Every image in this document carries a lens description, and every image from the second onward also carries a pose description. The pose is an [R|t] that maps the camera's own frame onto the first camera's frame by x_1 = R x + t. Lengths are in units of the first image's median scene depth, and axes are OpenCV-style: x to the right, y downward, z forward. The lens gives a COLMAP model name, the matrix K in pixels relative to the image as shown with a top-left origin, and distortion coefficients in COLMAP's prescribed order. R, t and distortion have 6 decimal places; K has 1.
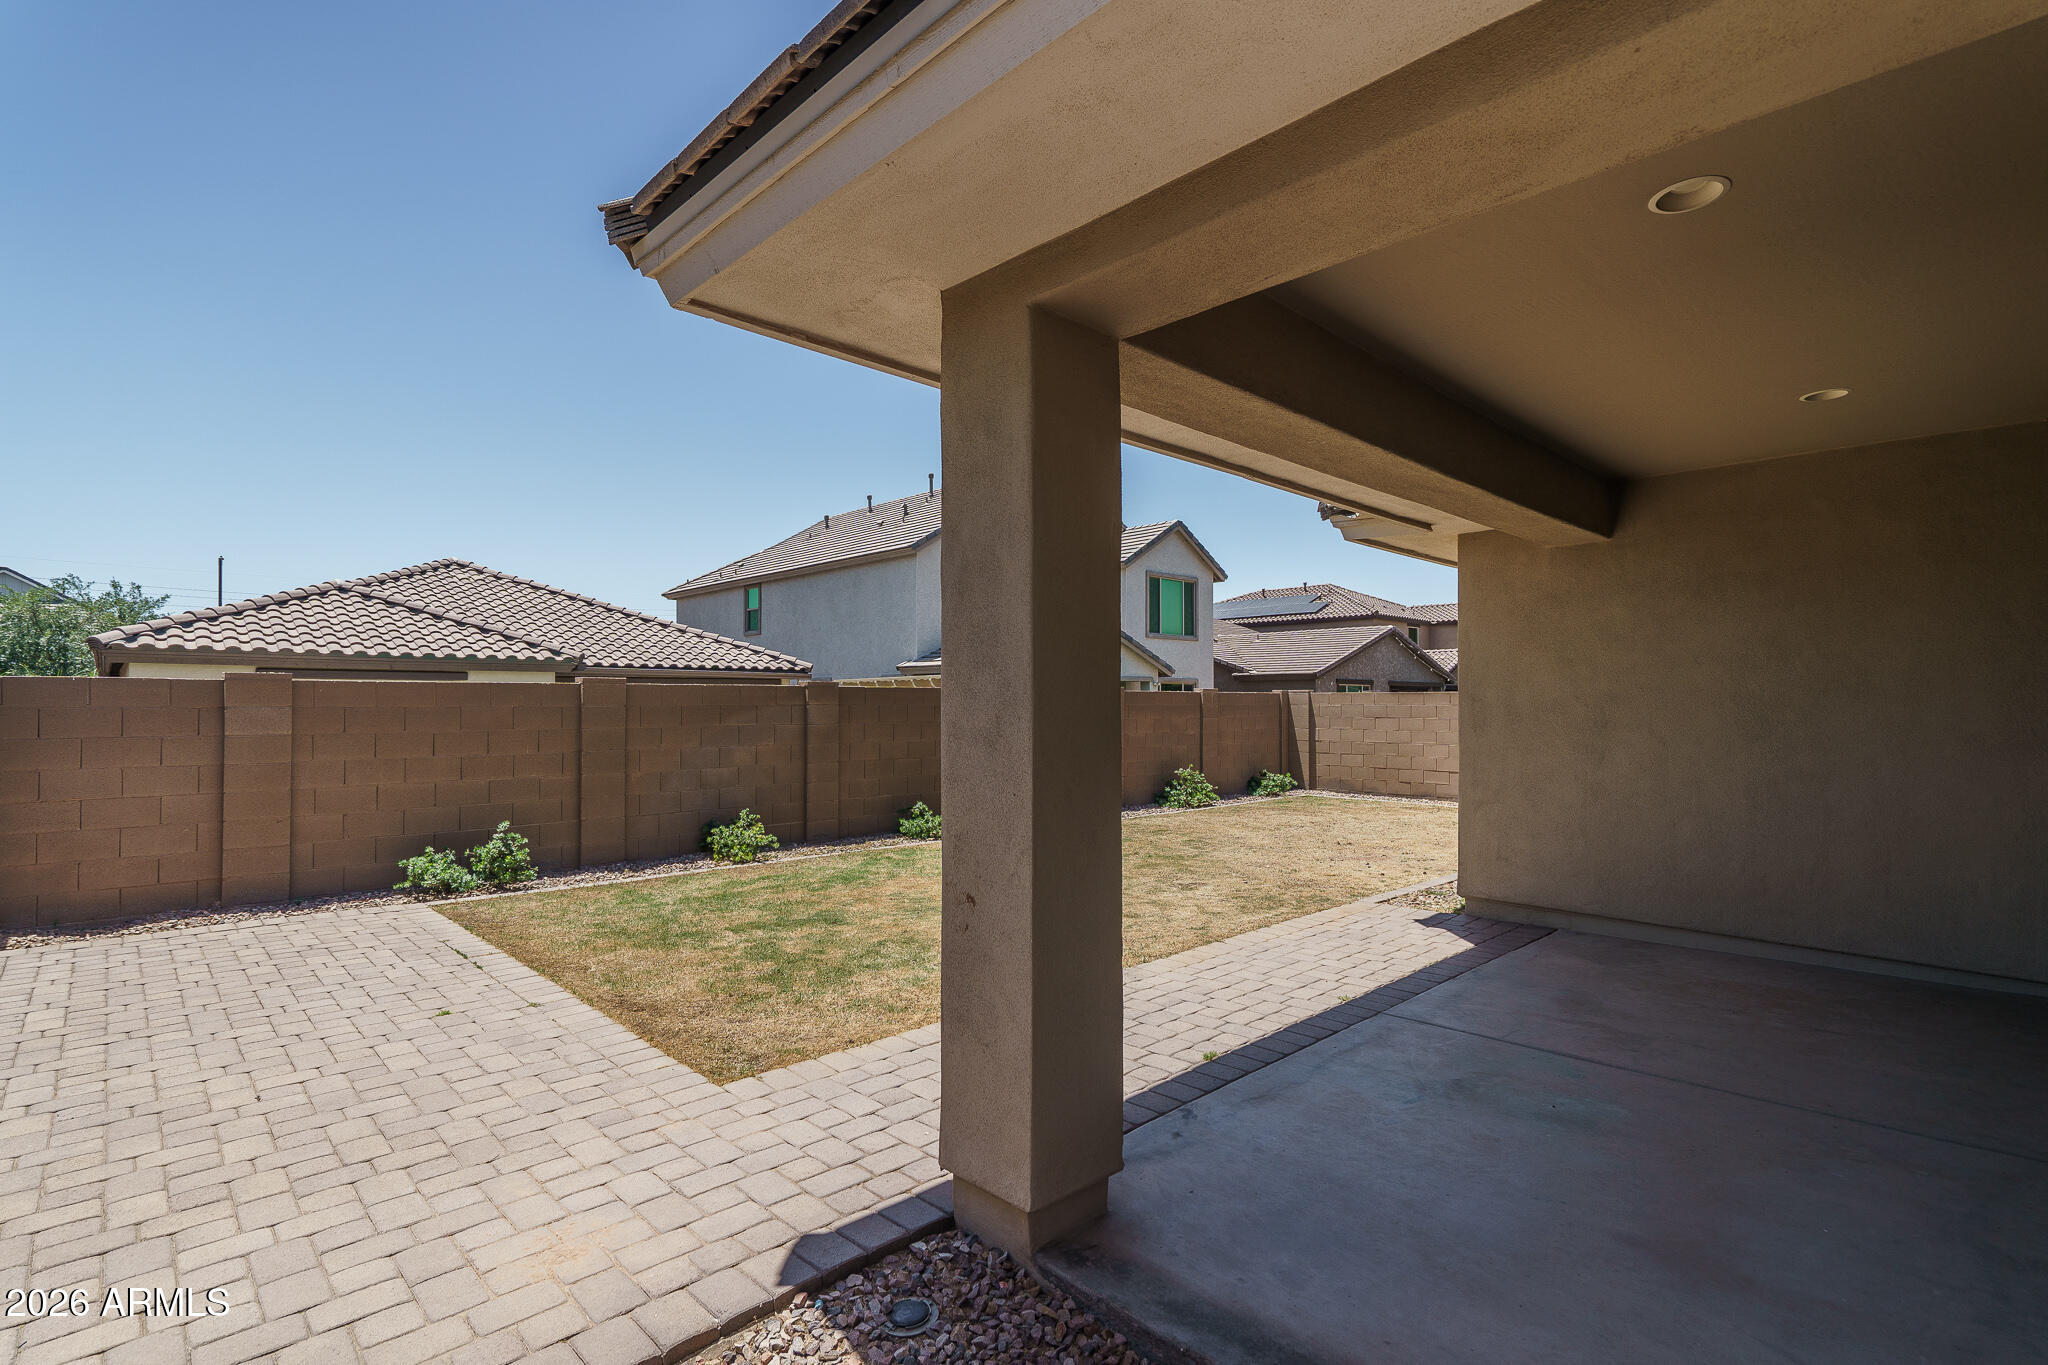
lens RADIAL K [[962.3, 0, 1020.2], [0, 962.3, 691.5], [0, 0, 1]] dist [-0.002596, 0.000822]
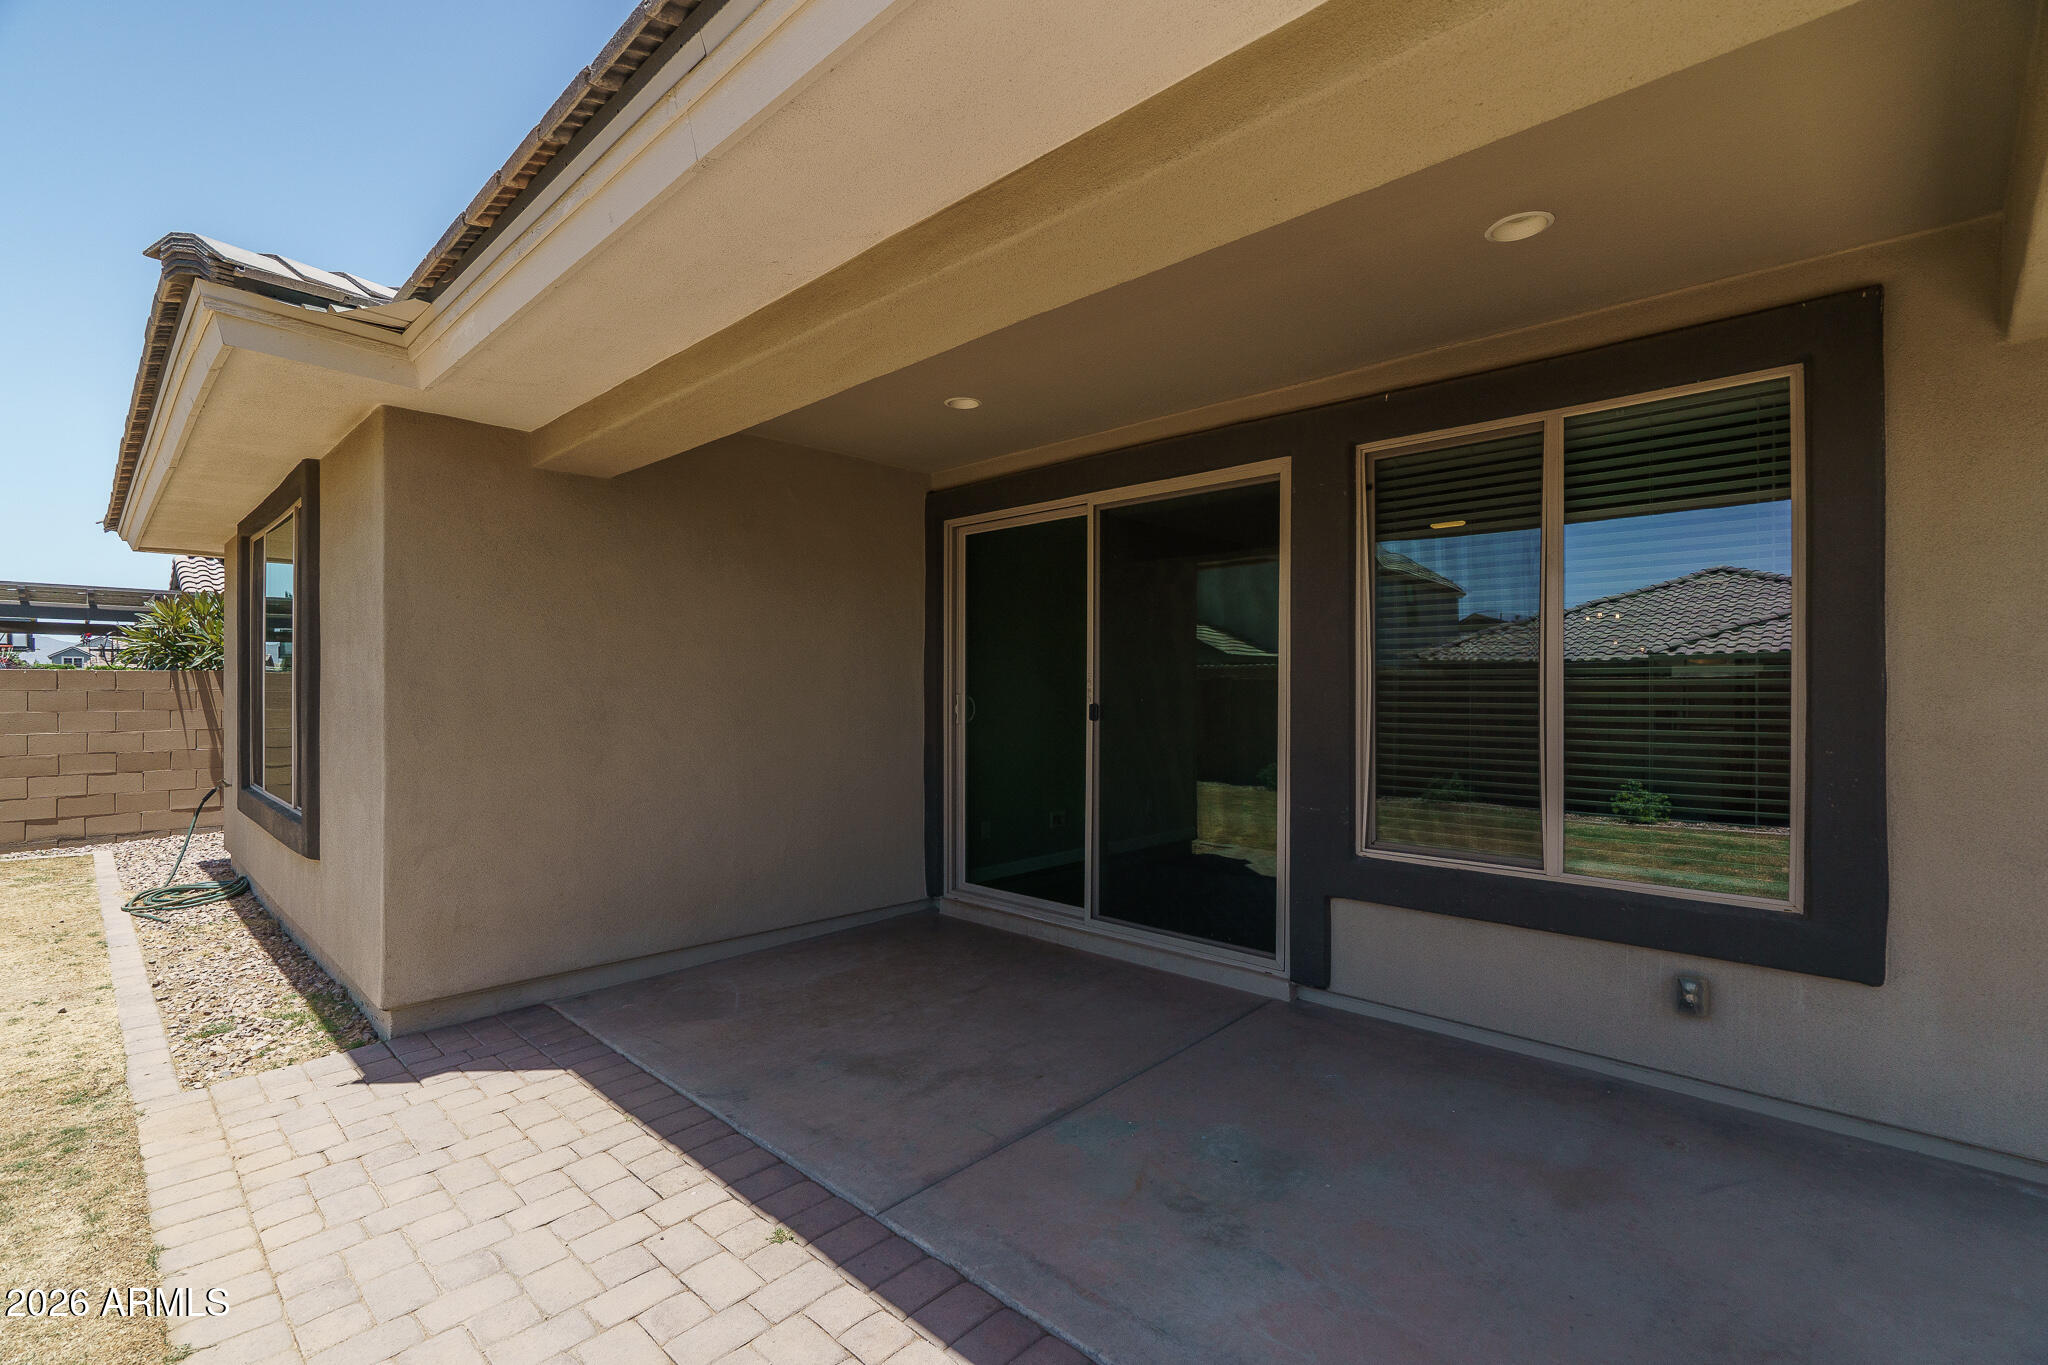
lens RADIAL K [[921.0, 0, 1018.9], [0, 921.0, 687.3], [0, 0, 1]] dist [-0.006798, 0.000488]
pose [[-0.043822, -0.001700, 0.999038, -0.093799], [-0.011322, 0.999935, 0.001204, 0.004440], [-0.998975, -0.011258, -0.043838, 0.454834]]
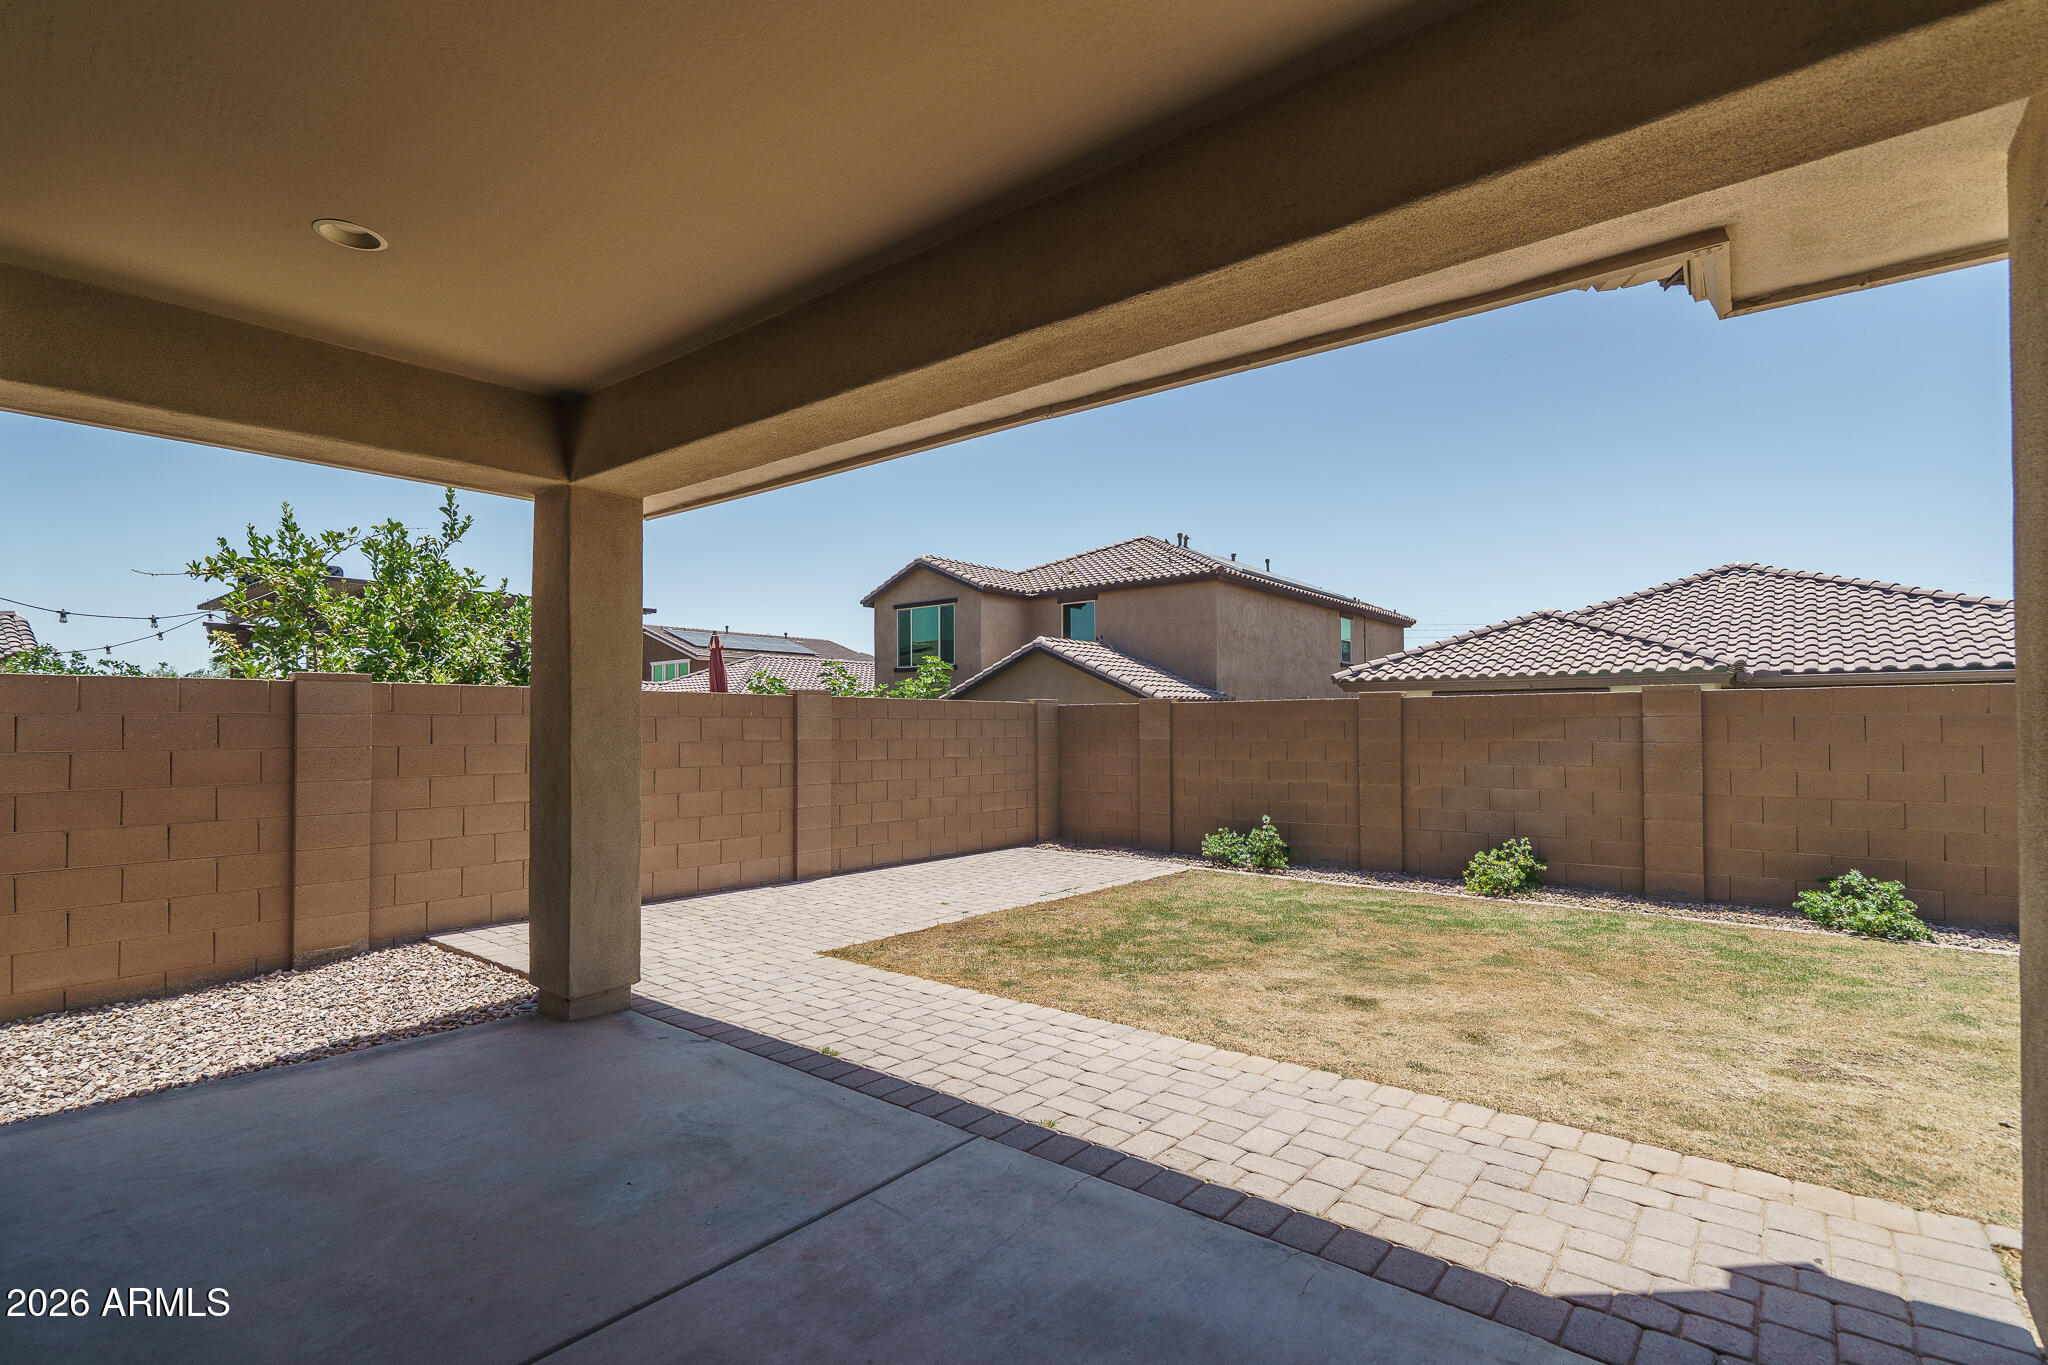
lens RADIAL K [[962.5, 0, 1014.0], [0, 962.5, 707.1], [0, 0, 1]] dist [-0.001033, -0.000174]
pose [[0.121259, -0.020922, -0.992400, 0.526294], [0.014710, 0.999706, -0.019278, 0.015274], [0.992512, -0.012261, 0.121531, 0.455510]]
